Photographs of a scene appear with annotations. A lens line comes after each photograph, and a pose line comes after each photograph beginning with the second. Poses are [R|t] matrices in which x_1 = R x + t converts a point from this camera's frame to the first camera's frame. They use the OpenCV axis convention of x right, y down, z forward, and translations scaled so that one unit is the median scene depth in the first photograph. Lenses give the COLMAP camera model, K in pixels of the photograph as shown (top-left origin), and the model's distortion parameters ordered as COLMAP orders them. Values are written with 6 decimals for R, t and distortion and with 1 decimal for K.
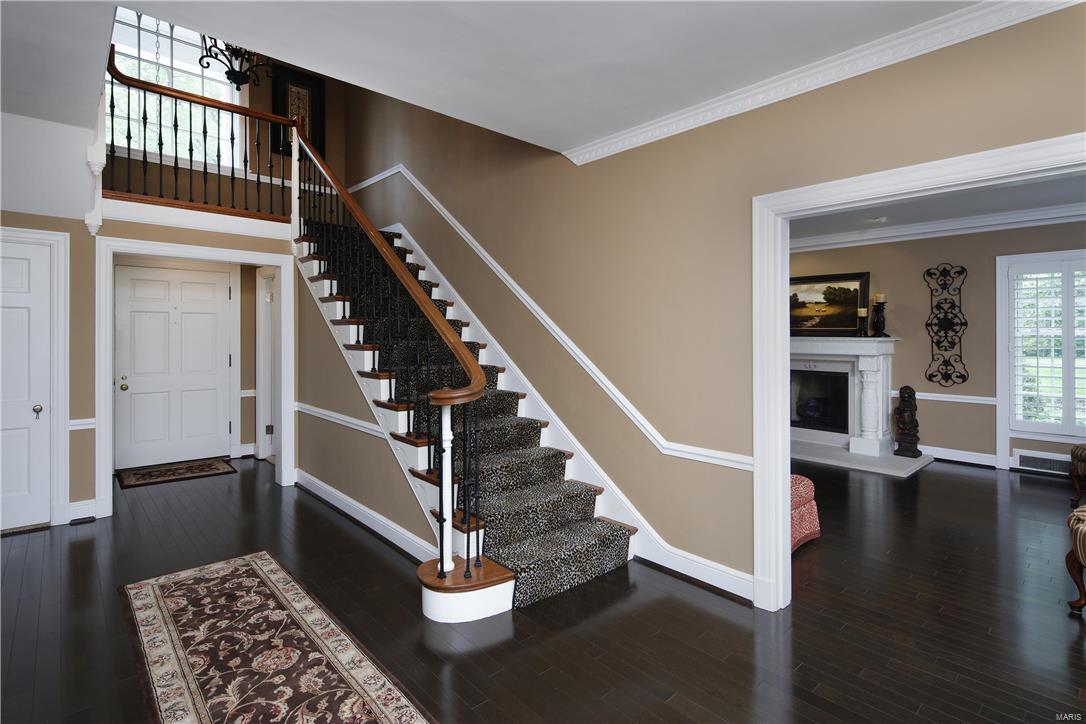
lens RADIAL K [[526.3, 0, 536.2], [0, 526.3, 330.3], [0, 0, 1]] dist [0.001516, -0.001074]
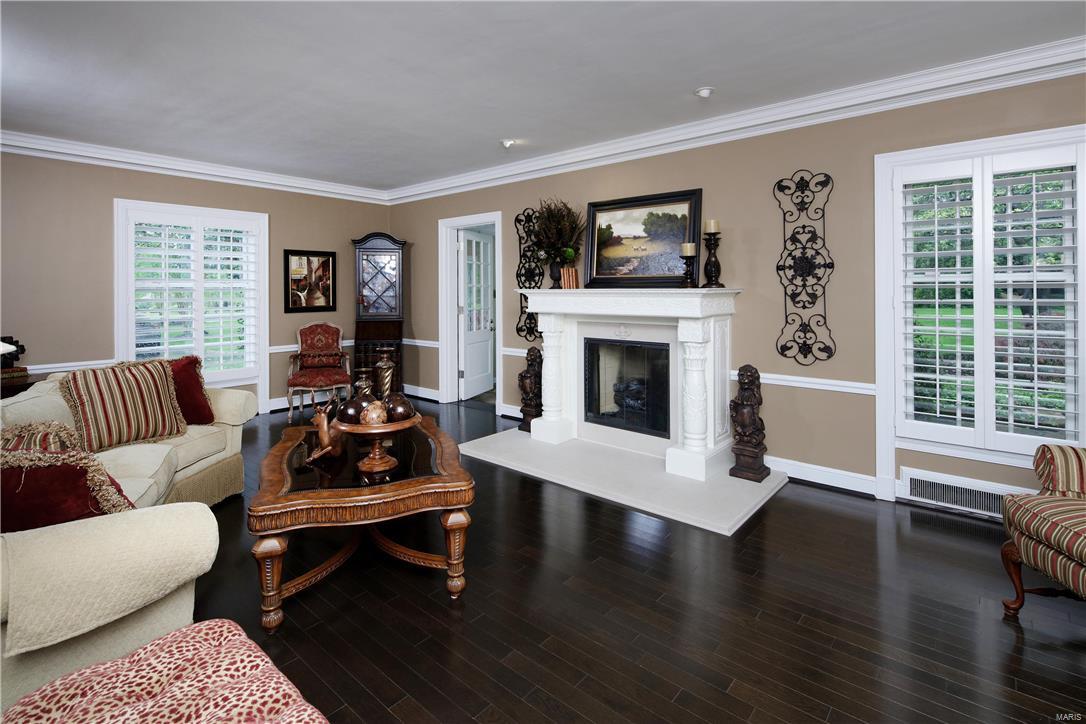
lens RADIAL K [[526.3, 0, 536.3], [0, 526.3, 289.4], [0, 0, 1]] dist [0.001516, -0.001074]
pose [[0.991201, -0.009262, 0.132039, 0.373156], [0.008236, 0.999931, 0.008317, 0.008146], [-0.132107, -0.007156, 0.991210, 0.412971]]
